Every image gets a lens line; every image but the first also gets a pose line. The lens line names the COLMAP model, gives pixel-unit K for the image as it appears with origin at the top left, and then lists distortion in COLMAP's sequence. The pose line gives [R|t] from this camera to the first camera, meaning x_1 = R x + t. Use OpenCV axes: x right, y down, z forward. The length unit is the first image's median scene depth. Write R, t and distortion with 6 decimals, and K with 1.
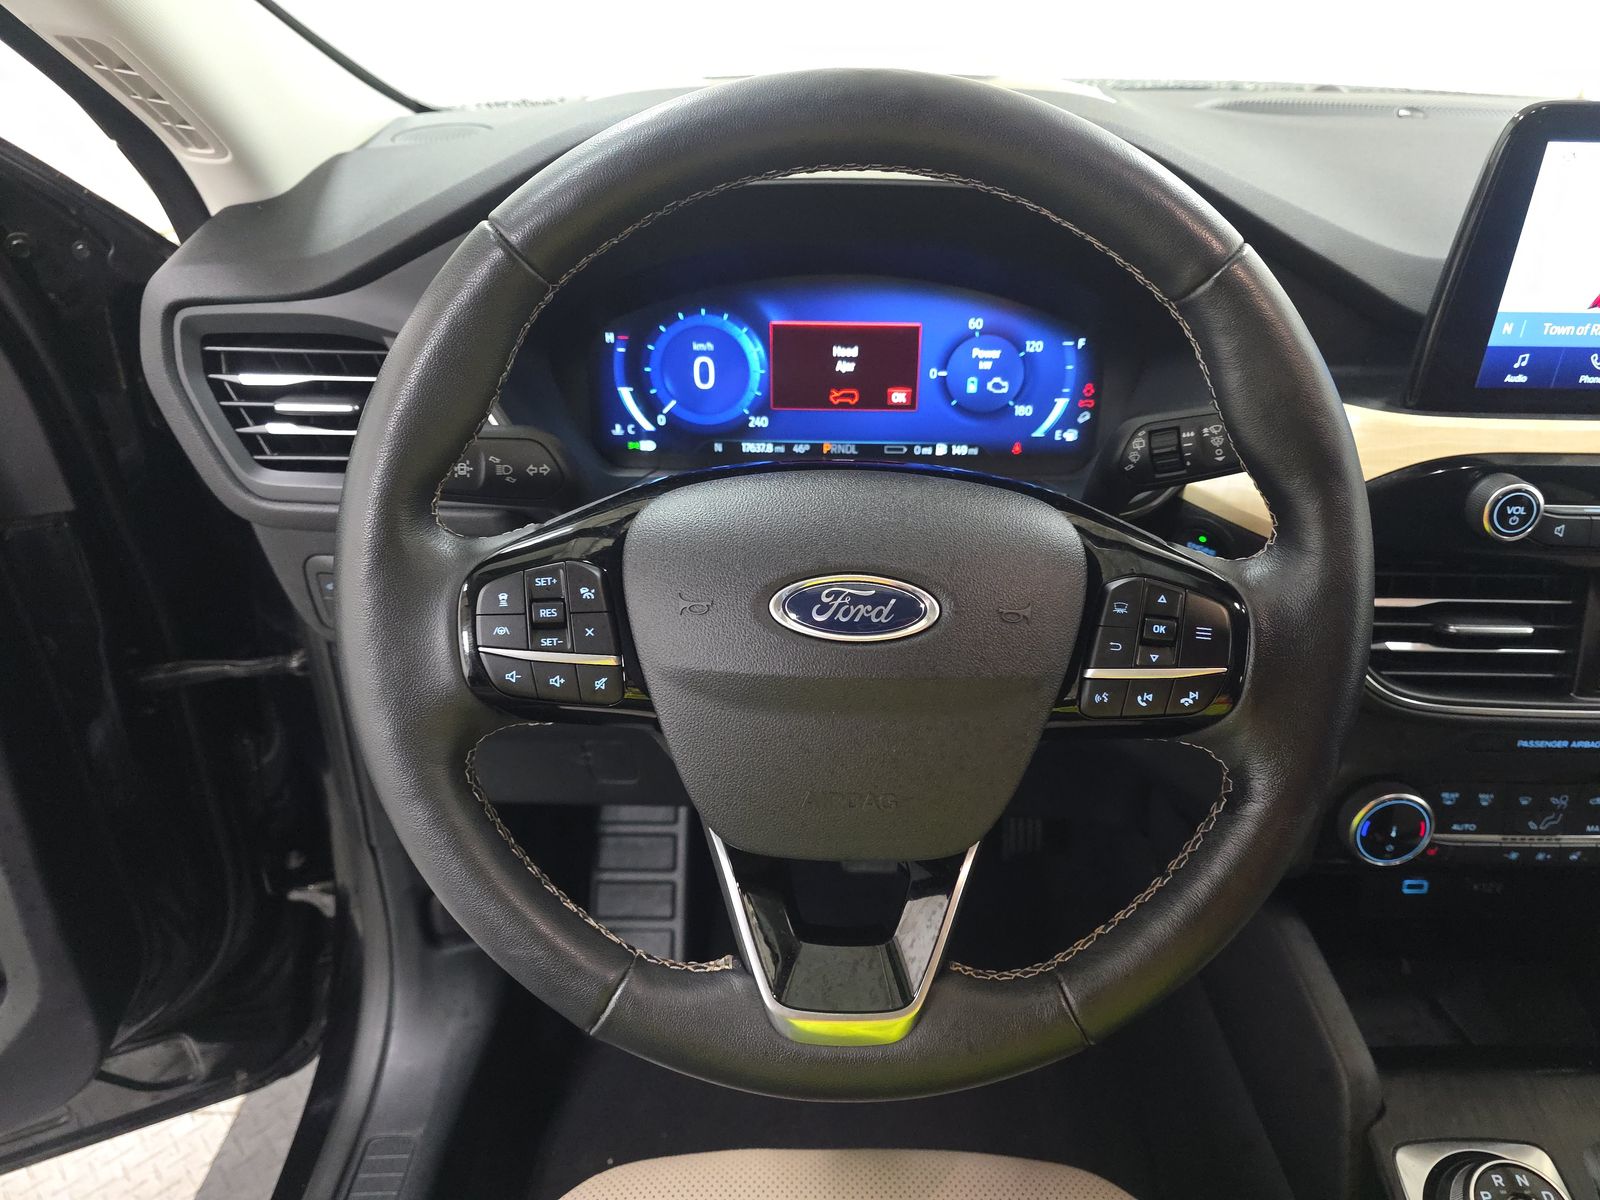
lens RADIAL K [[1059.5, 0, 832.7], [0, 1059.5, 611.7], [0, 0, 1]] dist [-0.004322, -0.007025]
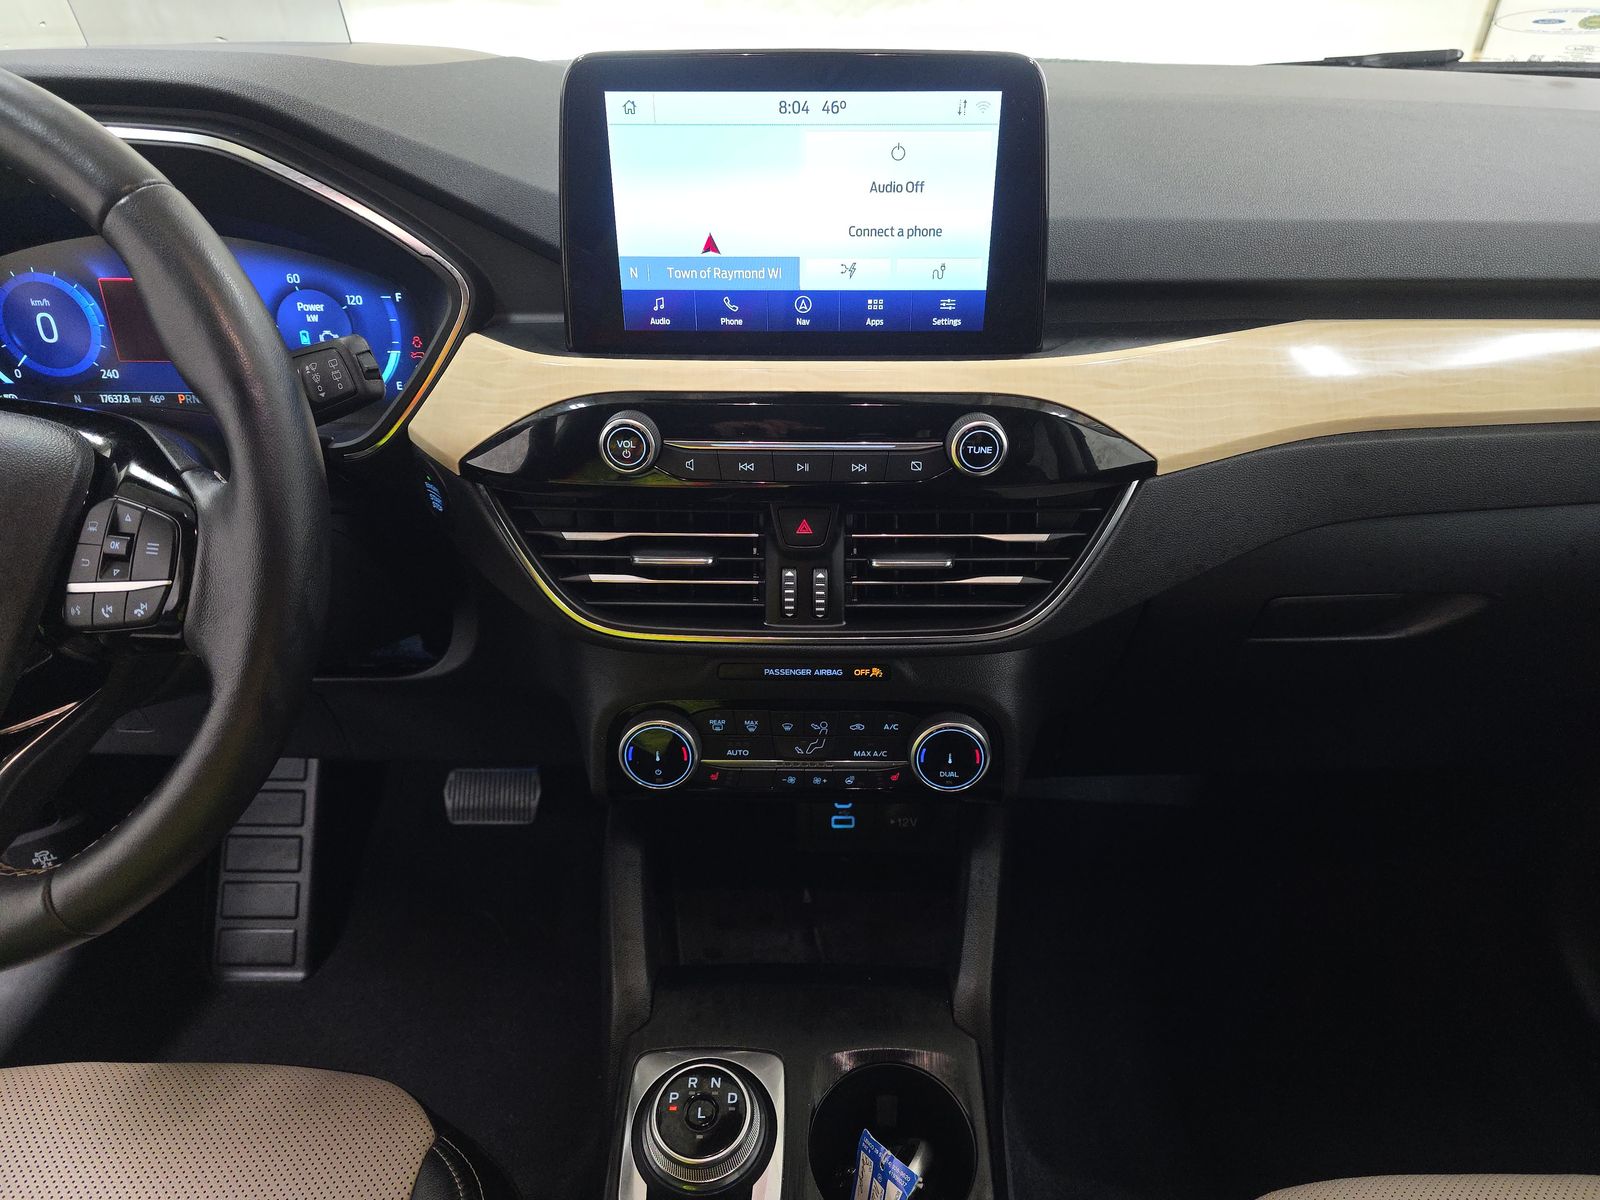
lens RADIAL K [[1045.6, 0, 800.0], [0, 1045.6, 600.0], [0, 0, 1]] dist [0.062737, -0.077361]
pose [[0.999969, -0.005019, -0.006009, 0.671458], [0.005043, 0.999979, 0.003969, 0.047392], [0.005989, -0.003999, 0.999974, -0.048518]]
